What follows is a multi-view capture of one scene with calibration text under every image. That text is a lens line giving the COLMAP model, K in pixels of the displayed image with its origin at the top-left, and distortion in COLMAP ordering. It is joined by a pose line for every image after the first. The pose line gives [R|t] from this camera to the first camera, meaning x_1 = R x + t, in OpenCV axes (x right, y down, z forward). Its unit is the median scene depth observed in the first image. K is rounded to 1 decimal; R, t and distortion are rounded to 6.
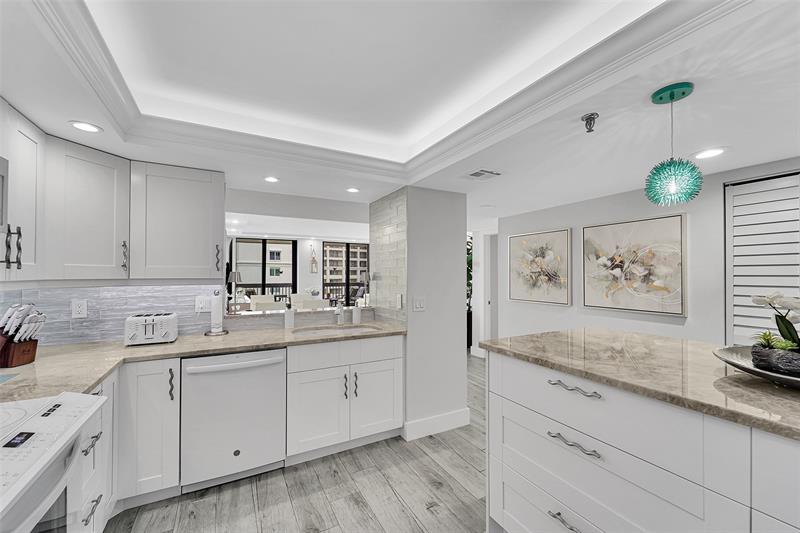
lens RADIAL K [[320.5, 0, 396.9], [0, 320.5, 270.7], [0, 0, 1]] dist [0.002011, -0.000291]
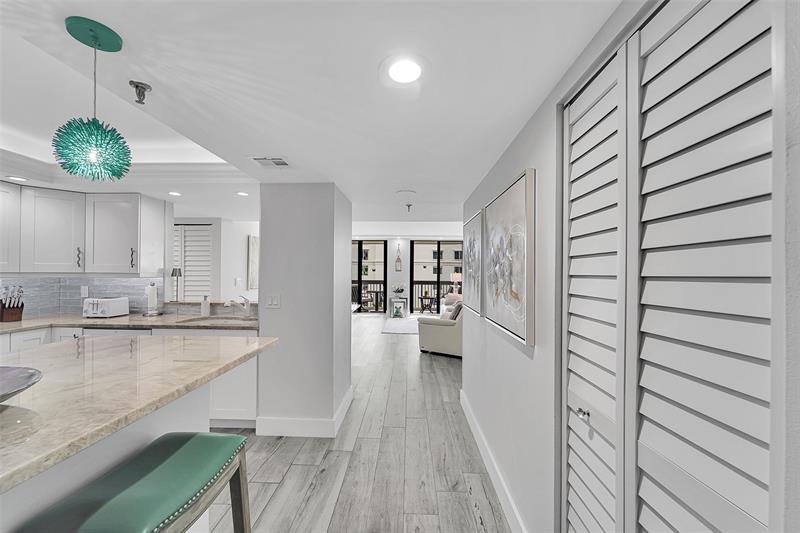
lens RADIAL K [[320.5, 0, 398.8], [0, 320.5, 268.1], [0, 0, 1]] dist [0.002011, -0.000291]
pose [[0.860587, -0.000785, -0.509302, 0.273003], [-0.001142, 0.999993, -0.003471, 0.001495], [0.509302, 0.003569, 0.860581, 0.102720]]
